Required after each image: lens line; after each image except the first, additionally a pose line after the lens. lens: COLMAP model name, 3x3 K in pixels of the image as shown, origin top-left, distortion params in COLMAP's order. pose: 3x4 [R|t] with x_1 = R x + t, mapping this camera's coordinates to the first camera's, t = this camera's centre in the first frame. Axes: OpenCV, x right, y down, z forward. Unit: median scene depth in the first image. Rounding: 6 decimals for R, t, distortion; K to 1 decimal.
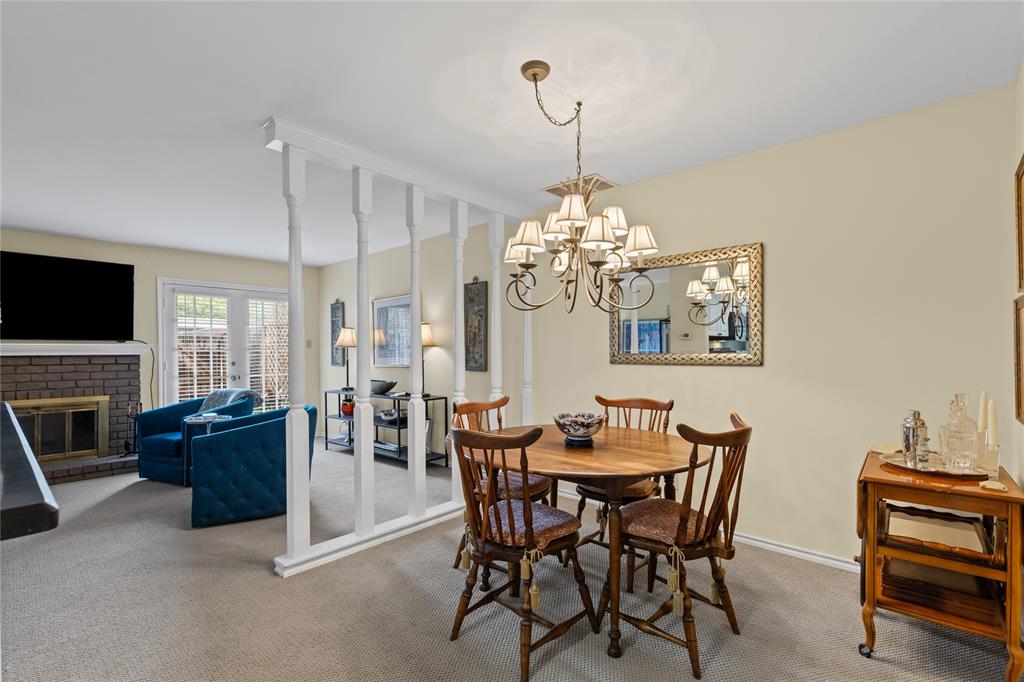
lens RADIAL K [[465.9, 0, 518.0], [0, 465.9, 355.1], [0, 0, 1]] dist [0.006019, -0.000870]
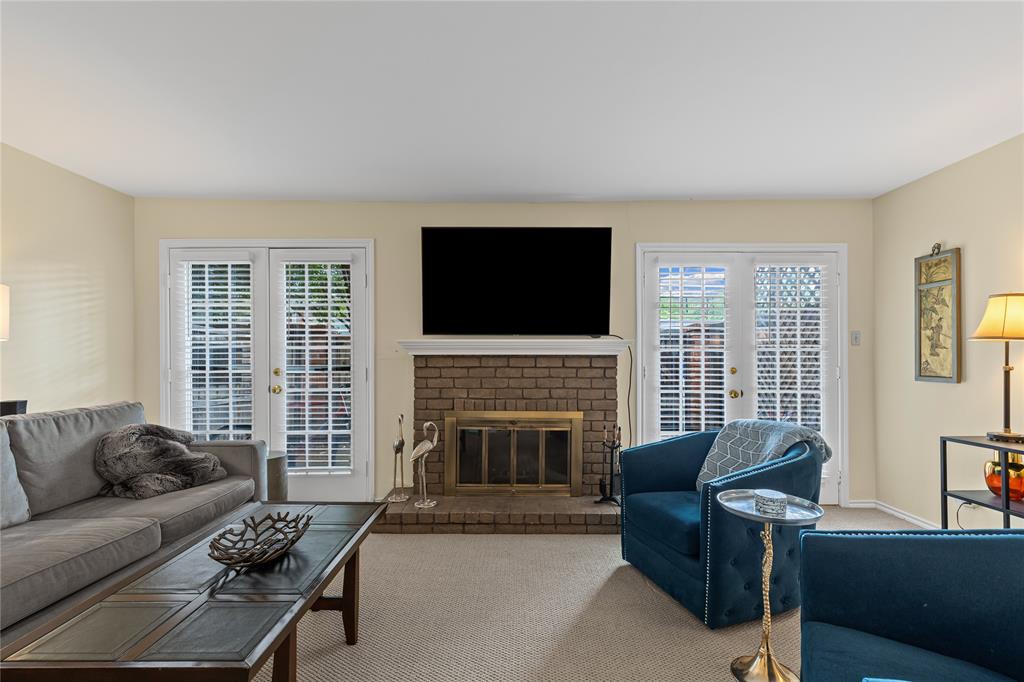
lens RADIAL K [[477.8, 0, 515.2], [0, 477.8, 345.4], [0, 0, 1]] dist [0.016734, 0.000378]
pose [[0.665701, -0.009615, -0.746156, -0.393060], [-0.011545, 0.999665, -0.023182, 0.003316], [0.746129, 0.024047, 0.665367, 0.429857]]
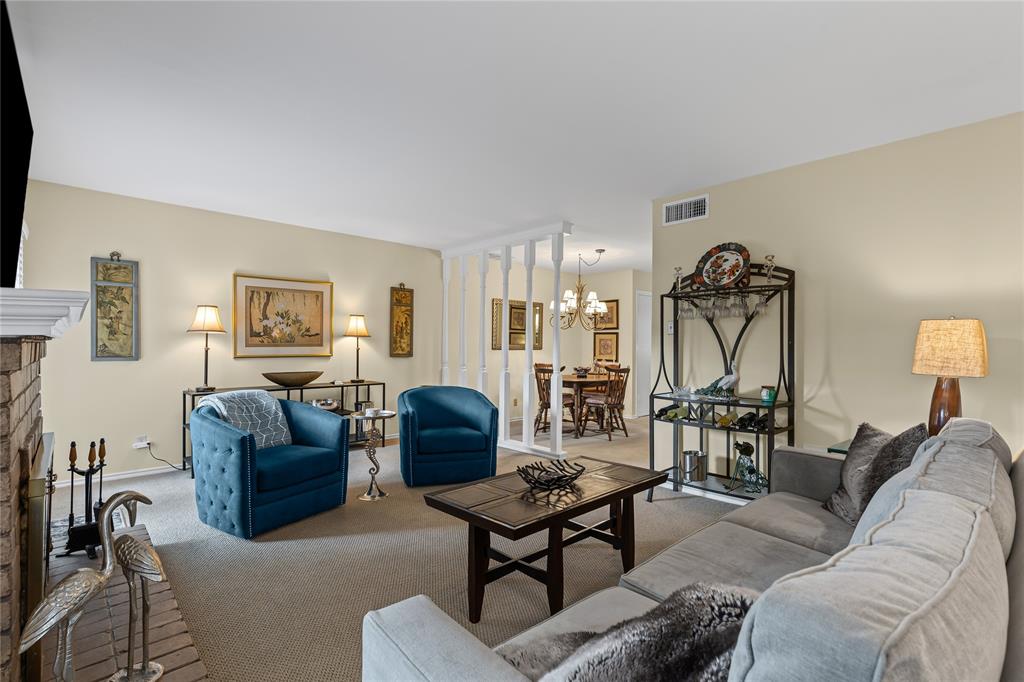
lens RADIAL K [[465.9, 0, 514.0], [0, 465.9, 344.6], [0, 0, 1]] dist [0.006019, -0.000870]
pose [[0.124560, 0.007192, 0.992186, -1.262433], [-0.000369, 0.999974, -0.007202, 0.008885], [-0.992212, 0.000531, 0.124559, 0.514532]]
